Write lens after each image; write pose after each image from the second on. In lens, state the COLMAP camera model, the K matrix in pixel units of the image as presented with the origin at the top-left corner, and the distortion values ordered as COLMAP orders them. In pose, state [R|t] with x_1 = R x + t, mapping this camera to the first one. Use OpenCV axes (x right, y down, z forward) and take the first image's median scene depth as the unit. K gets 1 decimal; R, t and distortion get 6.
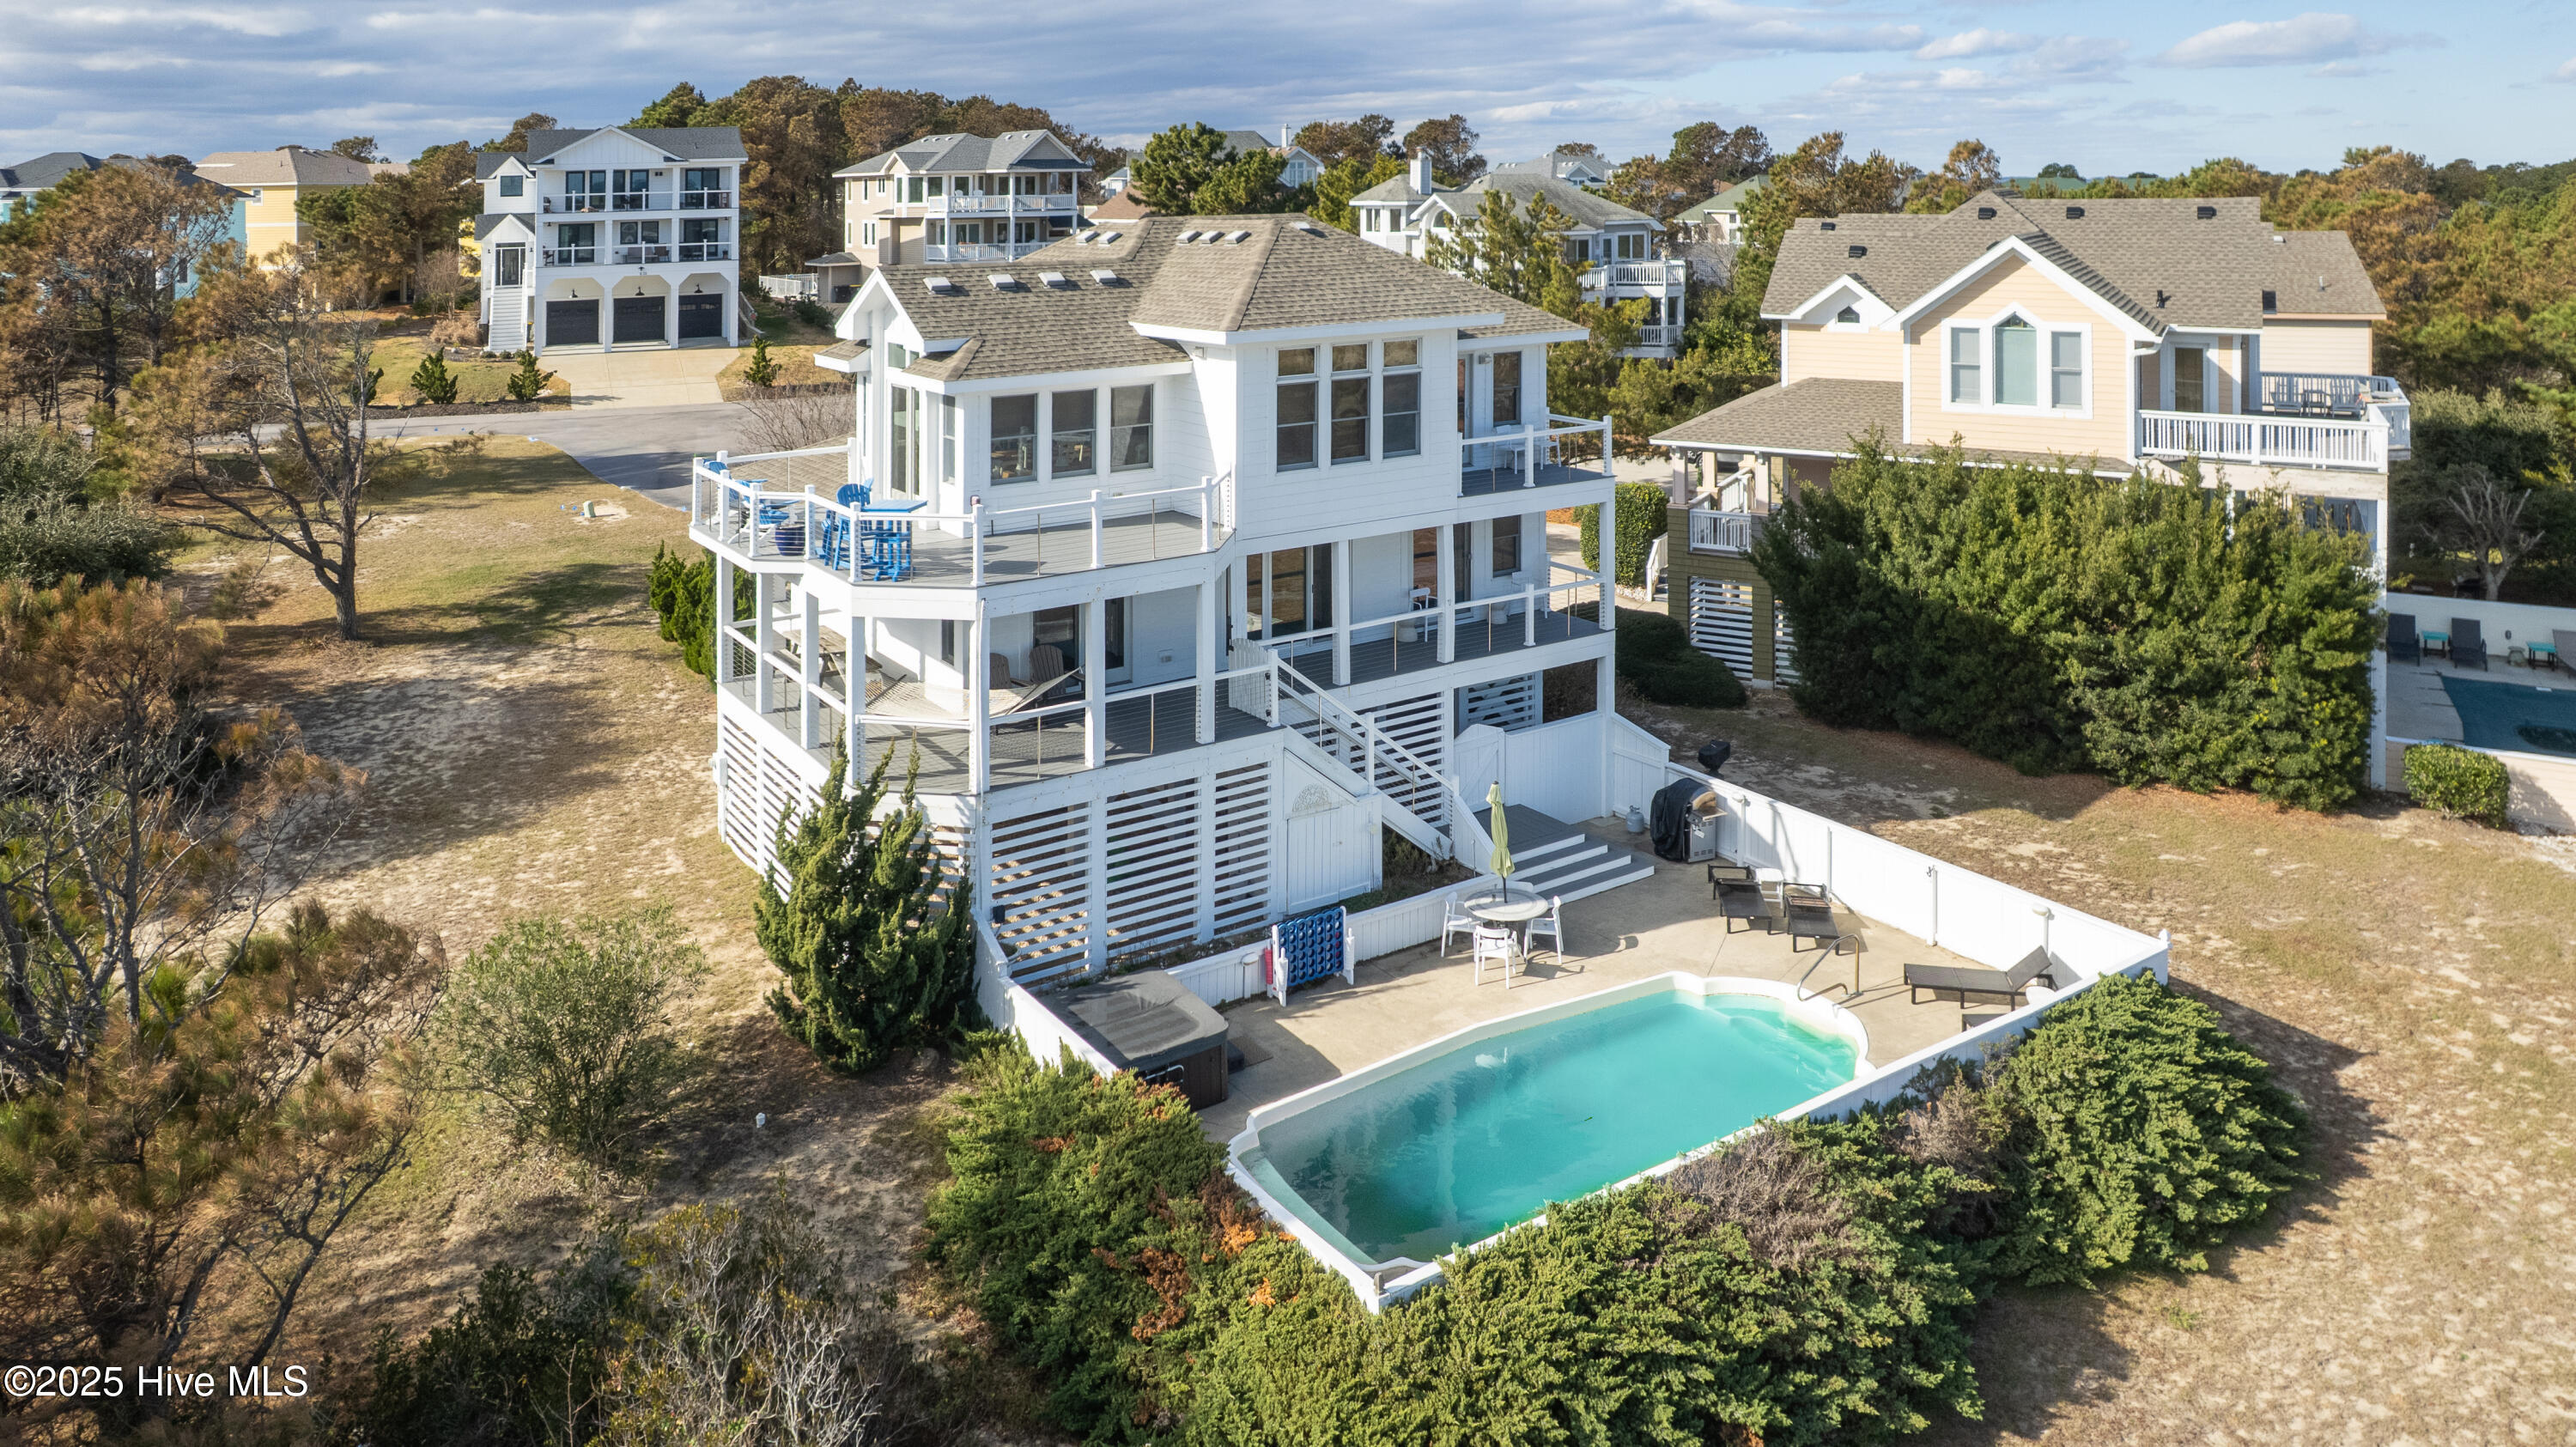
lens RADIAL K [[1764.7, 0, 1251.9], [0, 1764.7, 196.1], [0, 0, 1]] dist [-0.025258, 0.004519]
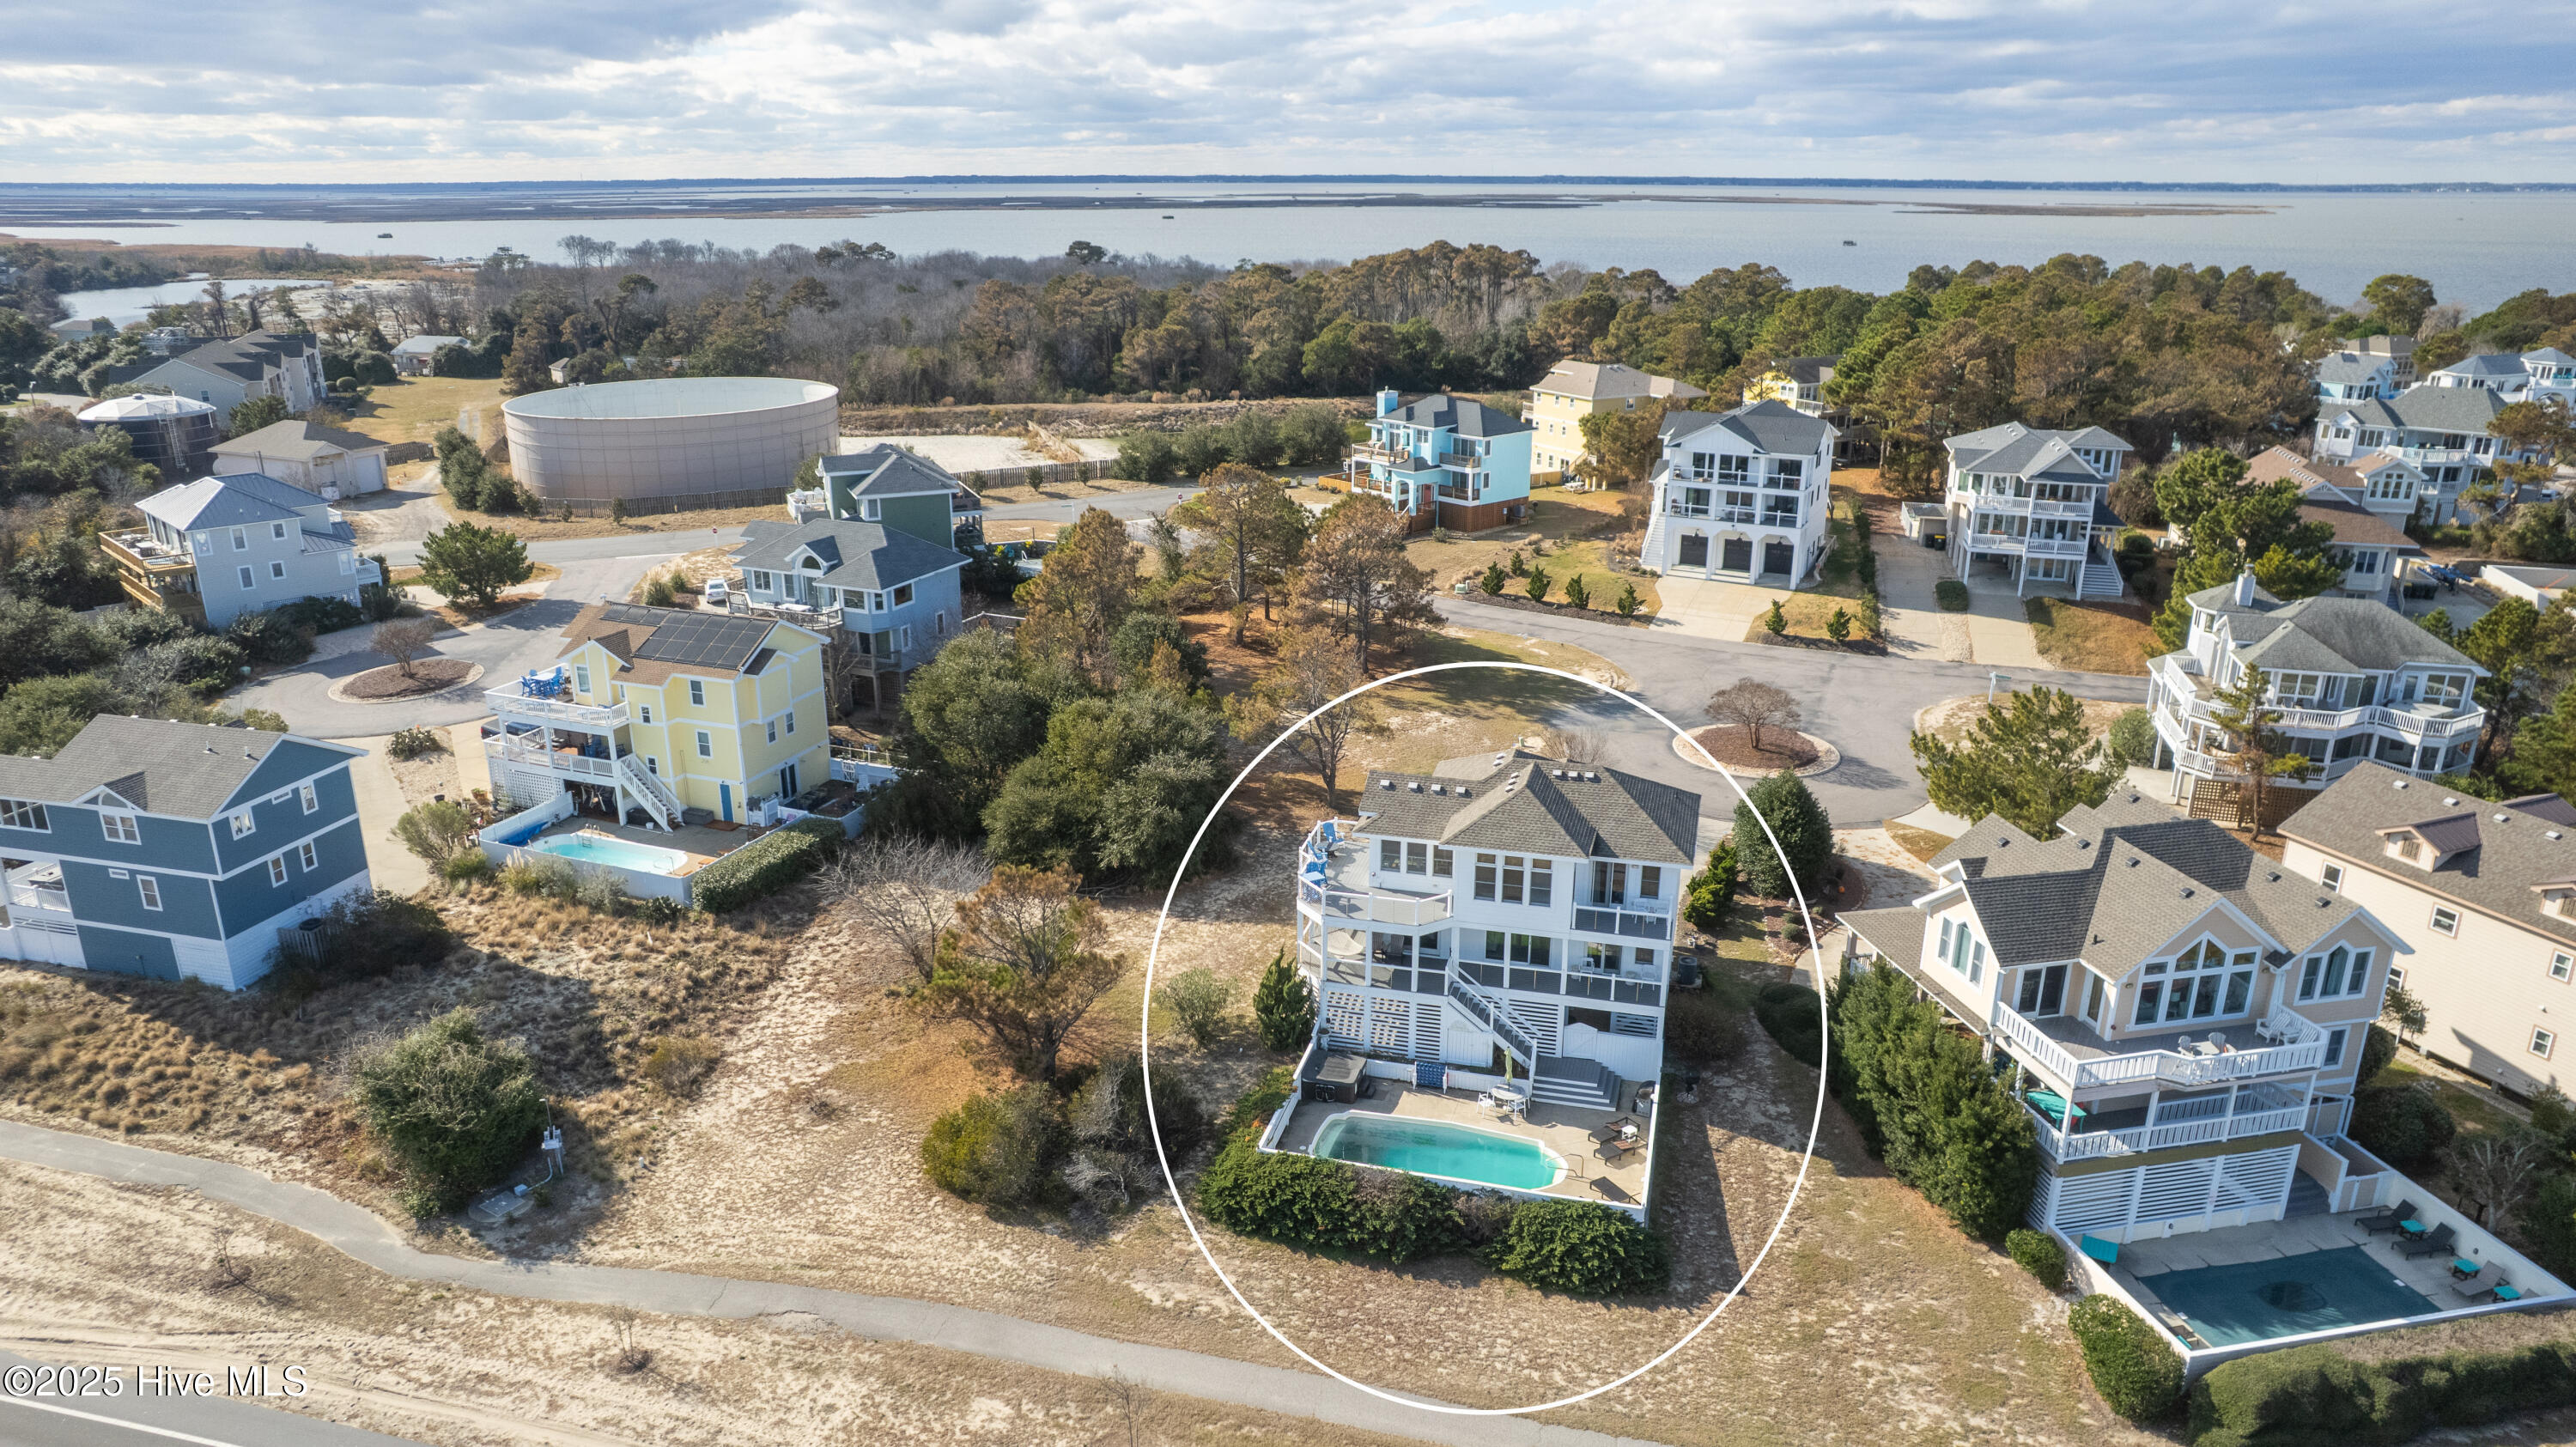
lens RADIAL K [[1683.4, 0, 1284.1], [0, 1683.4, 723.0], [0, 0, 1]] dist [-0.080165, 0.073482]
pose [[0.664883, 0.247996, -0.704577, 1.315287], [-0.015648, 0.947693, 0.318801, -0.752086], [0.746783, -0.200940, 0.633985, -0.570731]]
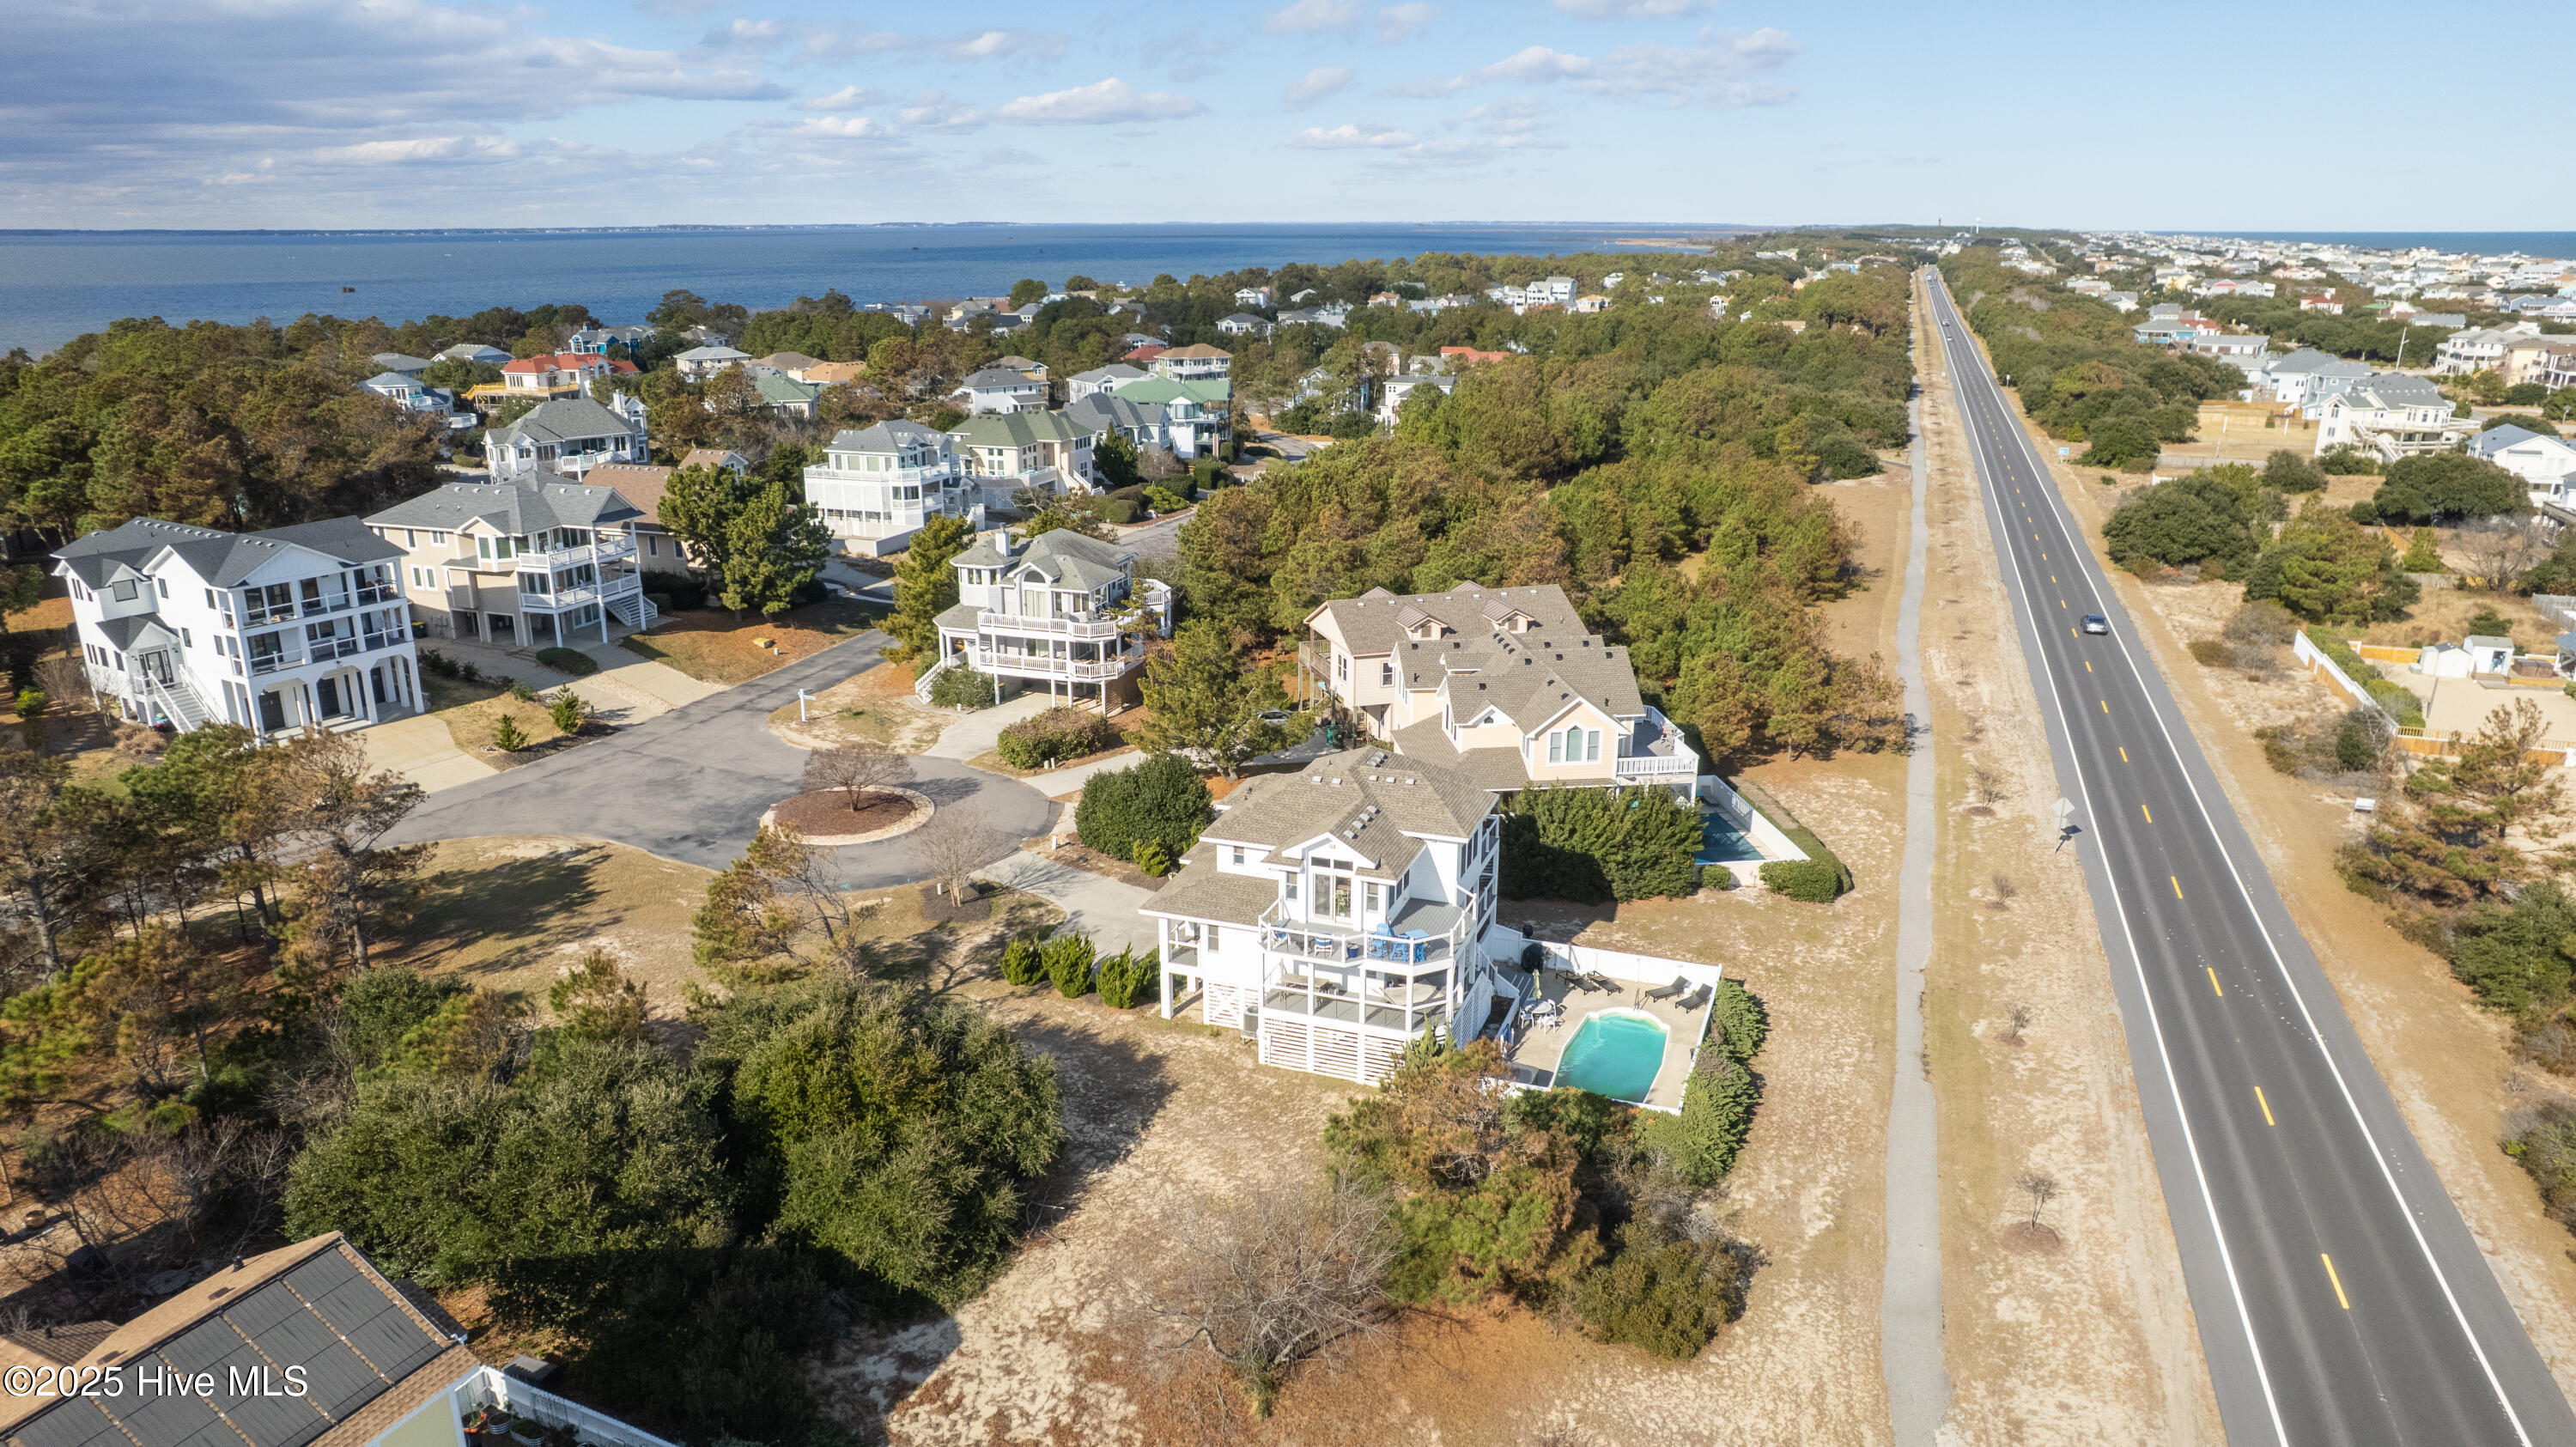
lens RADIAL K [[1655.8, 0, 1285.5], [0, 1655.8, 730.7], [0, 0, 1]] dist [-0.078623, 0.067007]
pose [[0.801033, -0.164782, 0.575493, -1.478262], [-0.006608, 0.958875, 0.283753, -0.702899], [-0.598583, -0.231099, 0.767002, -0.637547]]
